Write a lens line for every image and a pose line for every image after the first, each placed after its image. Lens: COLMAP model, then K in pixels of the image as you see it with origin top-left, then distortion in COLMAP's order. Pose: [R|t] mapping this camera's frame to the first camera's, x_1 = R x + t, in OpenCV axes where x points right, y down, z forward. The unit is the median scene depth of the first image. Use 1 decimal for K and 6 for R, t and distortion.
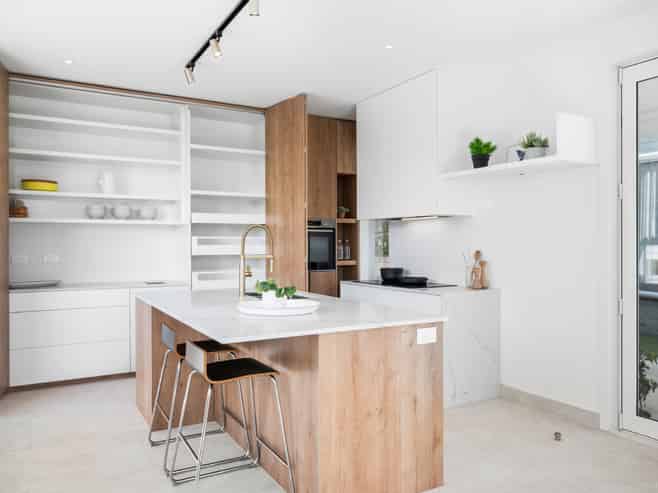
lens RADIAL K [[511.8, 0, 329.0], [0, 511.8, 246.5], [0, 0, 1]] dist [0.005210, 0.000691]
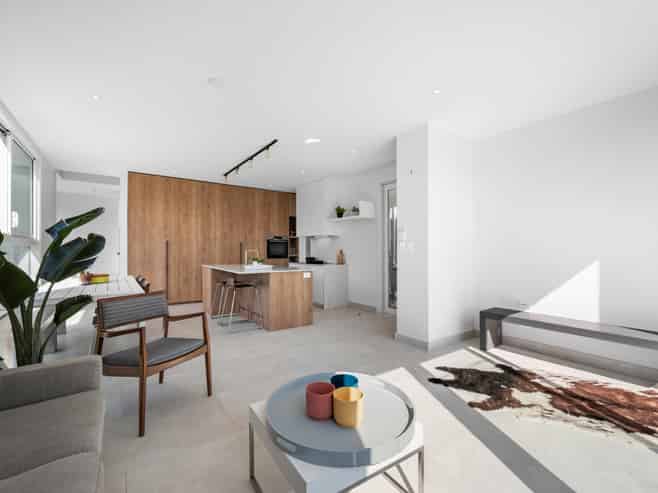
lens RADIAL K [[293.0, 0, 329.0], [0, 293.0, 246.5], [0, 0, 1]] dist [-0.000181, 0.000003]
pose [[0.995049, 0.007133, 0.099129, 0.086649], [-0.005771, 0.999885, -0.014019, 0.014581], [-0.099217, 0.013378, 0.994976, -0.455900]]
